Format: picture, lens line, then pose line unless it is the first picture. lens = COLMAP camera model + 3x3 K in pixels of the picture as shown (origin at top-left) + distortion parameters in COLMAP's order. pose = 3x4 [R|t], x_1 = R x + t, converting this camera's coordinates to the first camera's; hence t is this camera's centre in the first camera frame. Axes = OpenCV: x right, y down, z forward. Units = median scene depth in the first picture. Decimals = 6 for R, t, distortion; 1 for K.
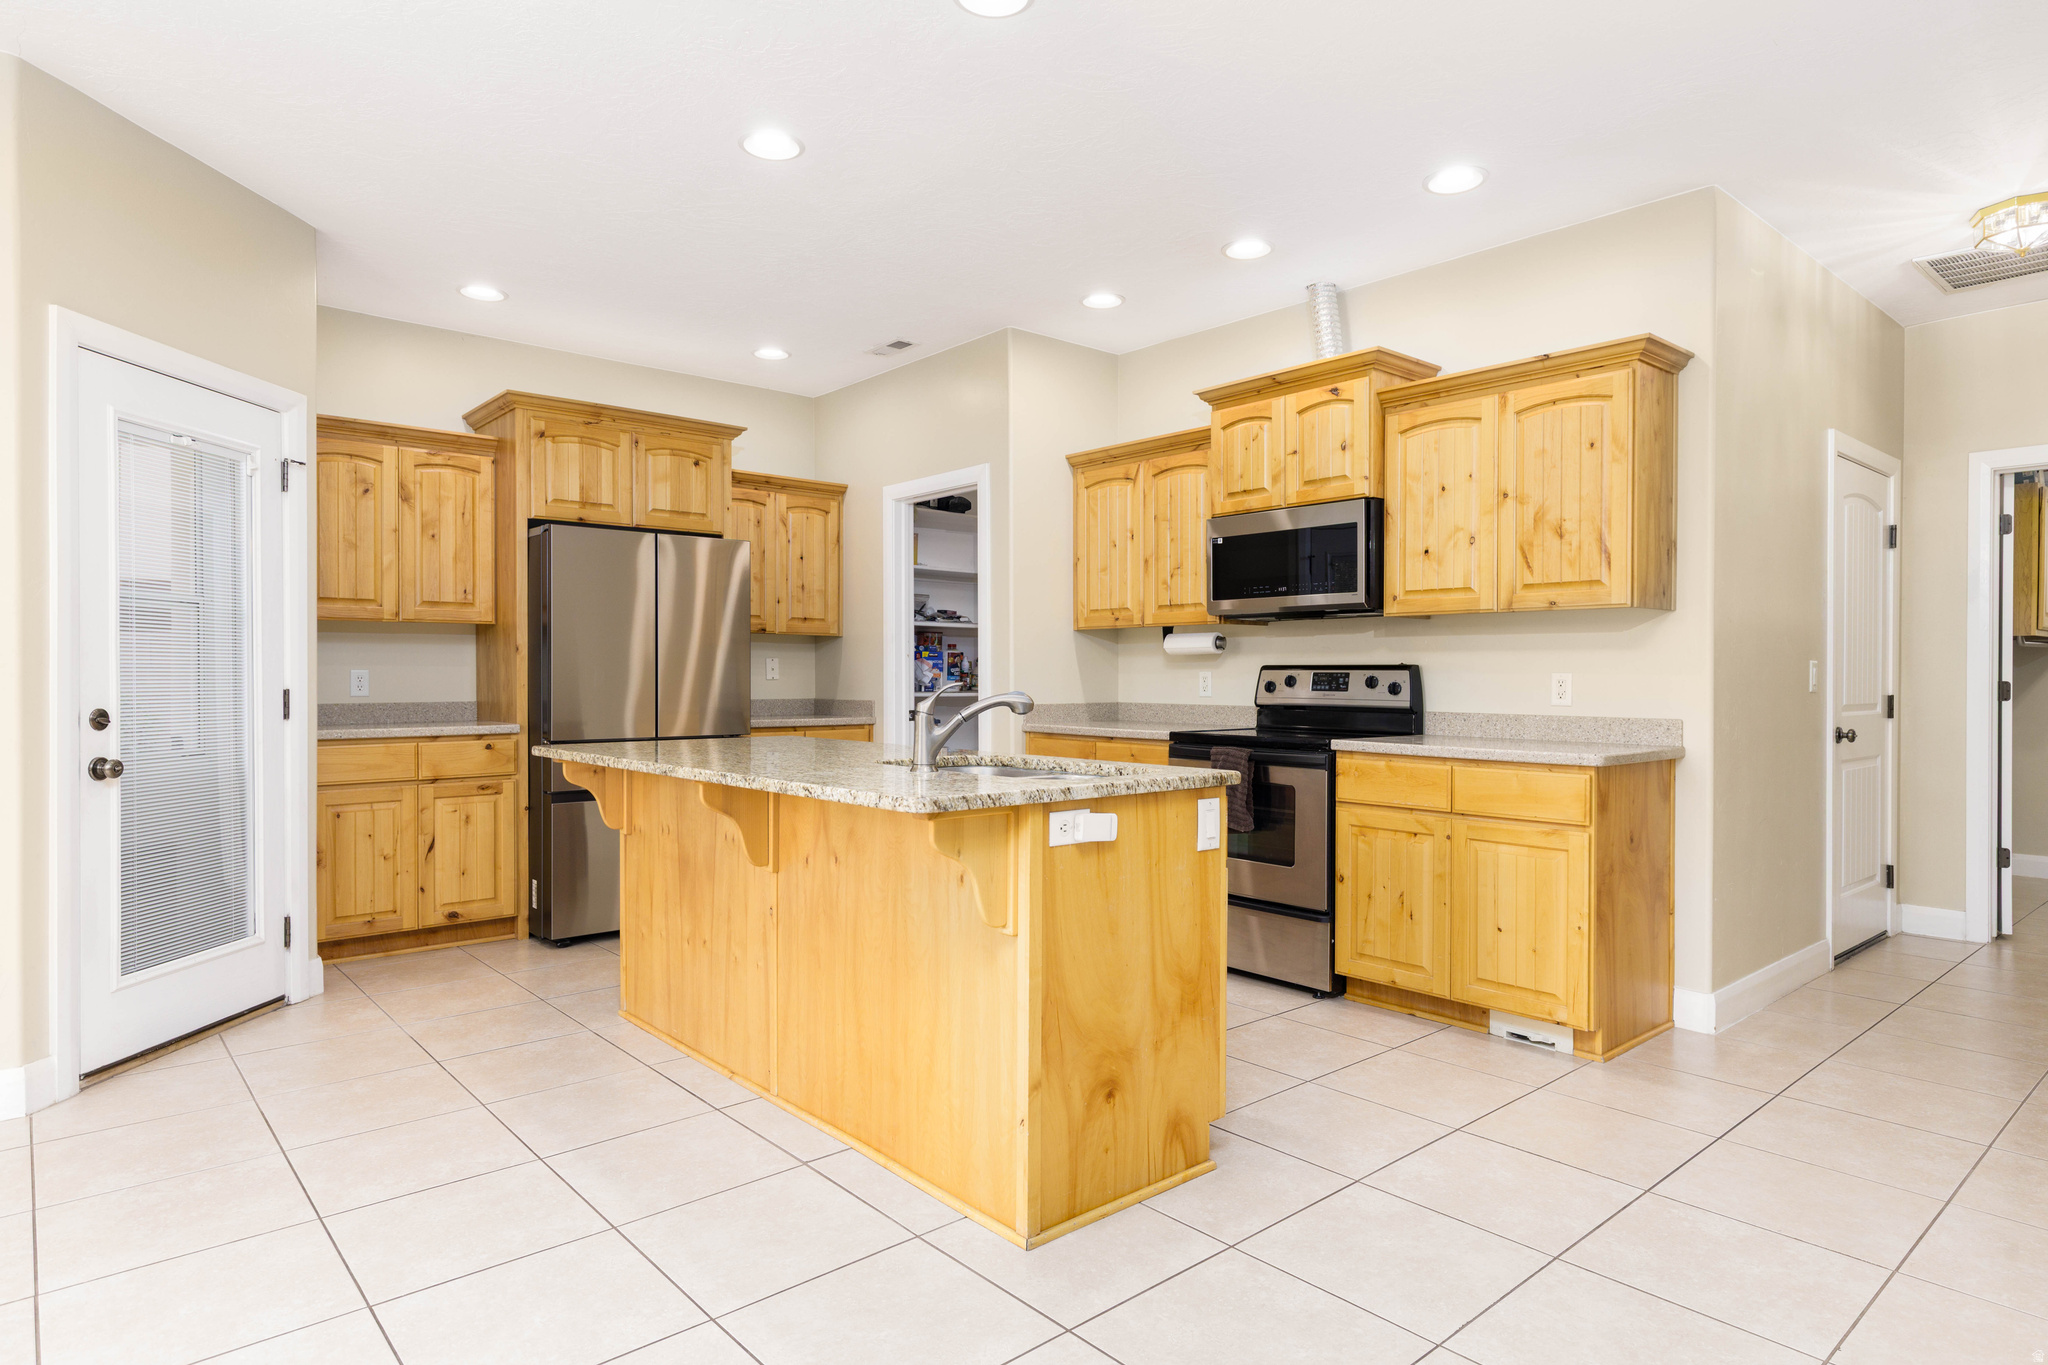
lens RADIAL K [[1159.7, 0, 1021.6], [0, 1159.7, 680.4], [0, 0, 1]] dist [-0.000042, 0.000000]
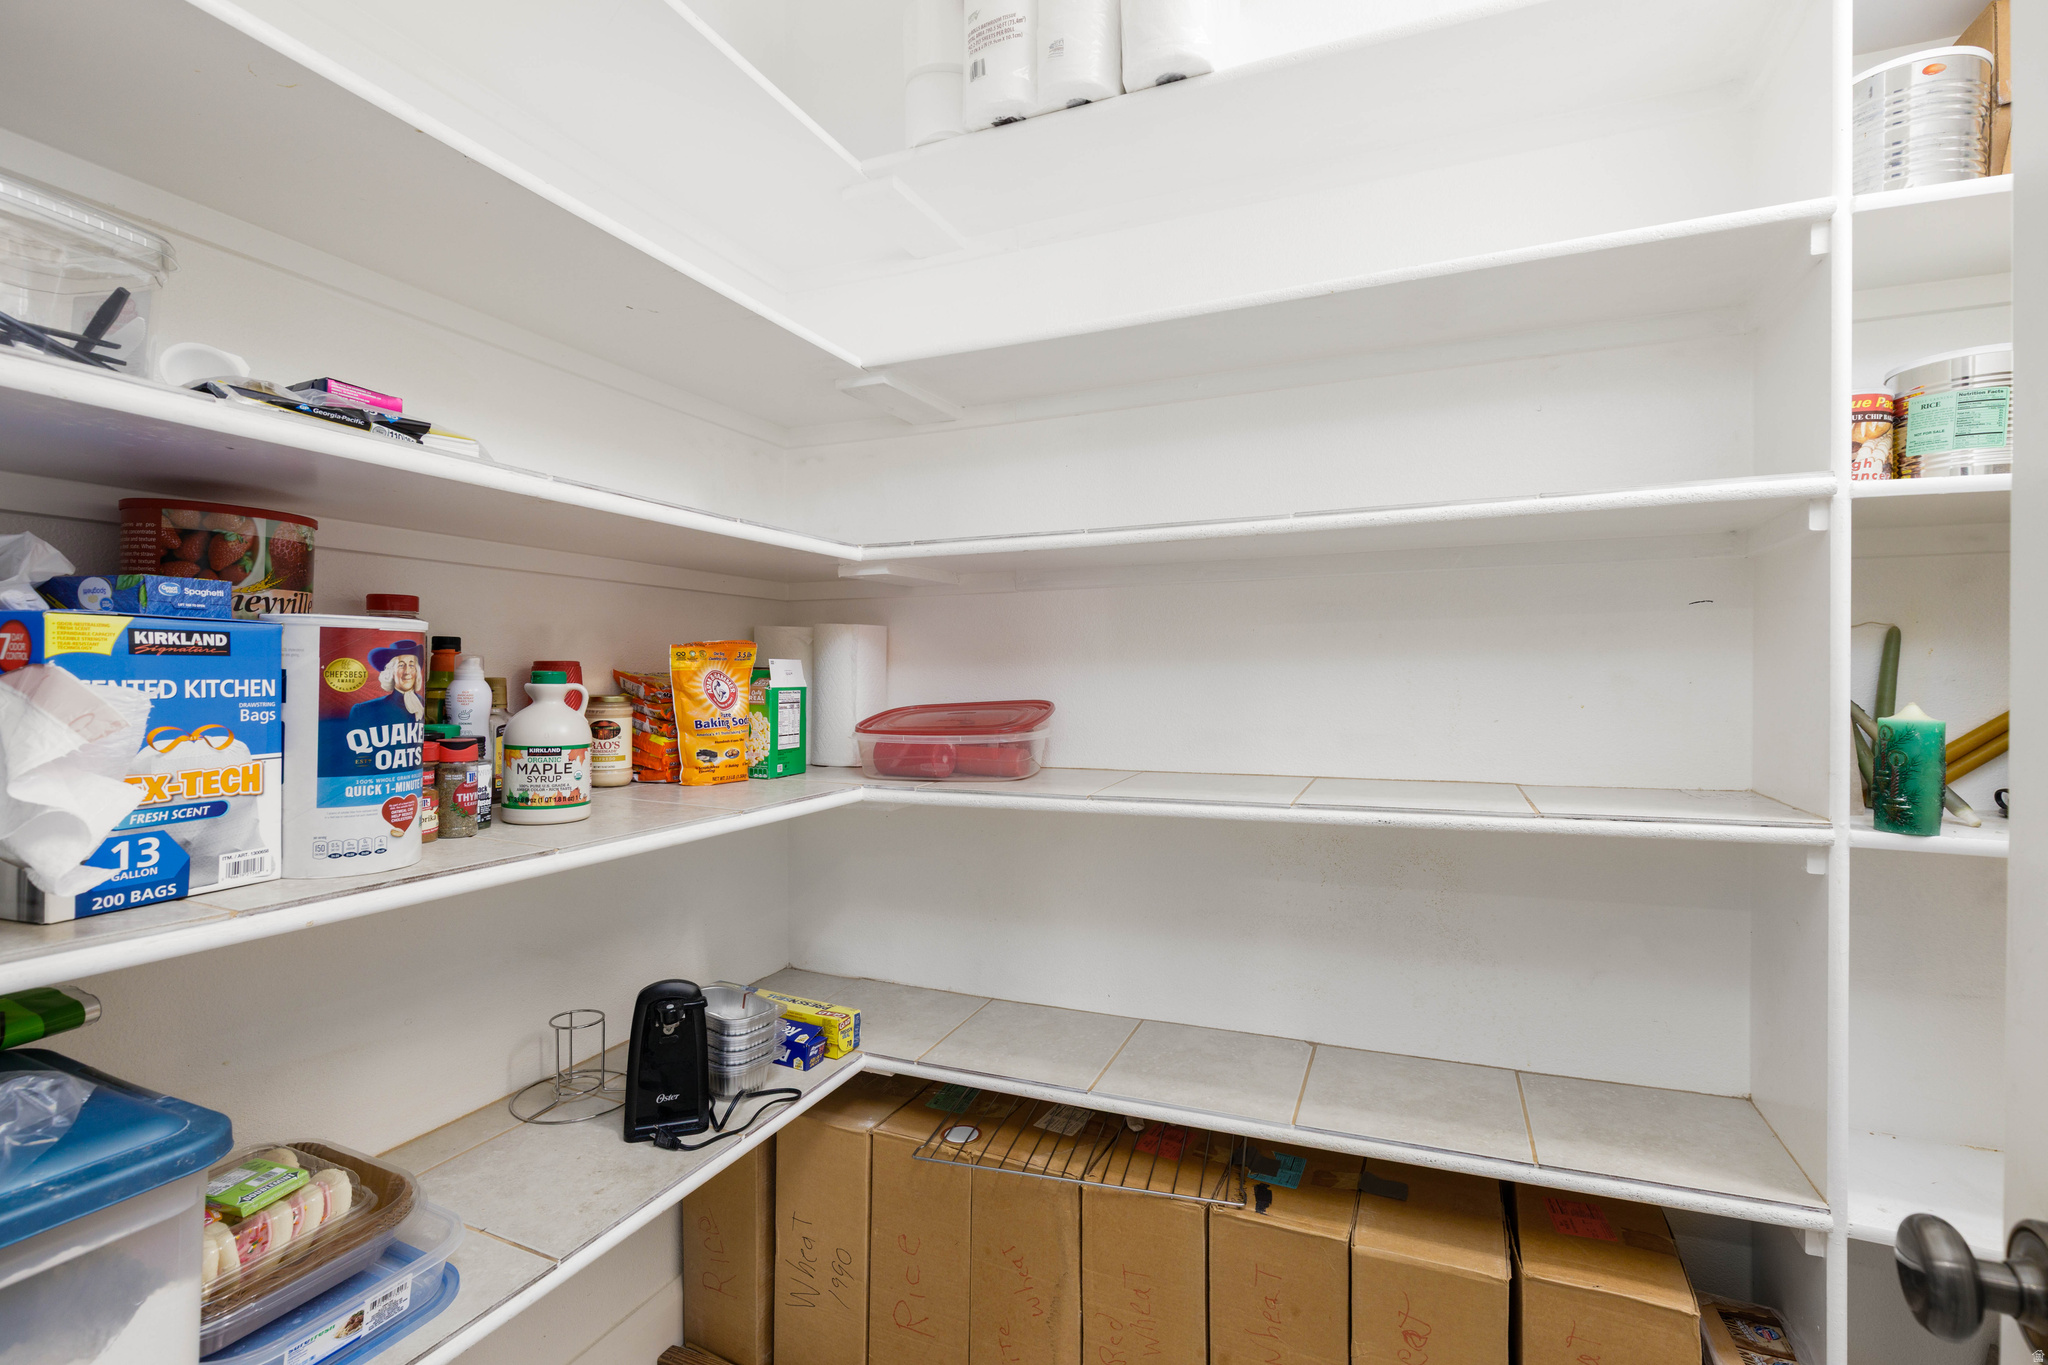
lens RADIAL K [[924.6, 0, 1029.3], [0, 924.6, 684.2], [0, 0, 1]] dist [-0.002628, -0.001317]
pose [[0.902730, -0.002028, 0.430202, -0.032144], [0.003997, 0.999985, -0.003673, -0.015475], [-0.430189, 0.005035, 0.902725, 0.852546]]
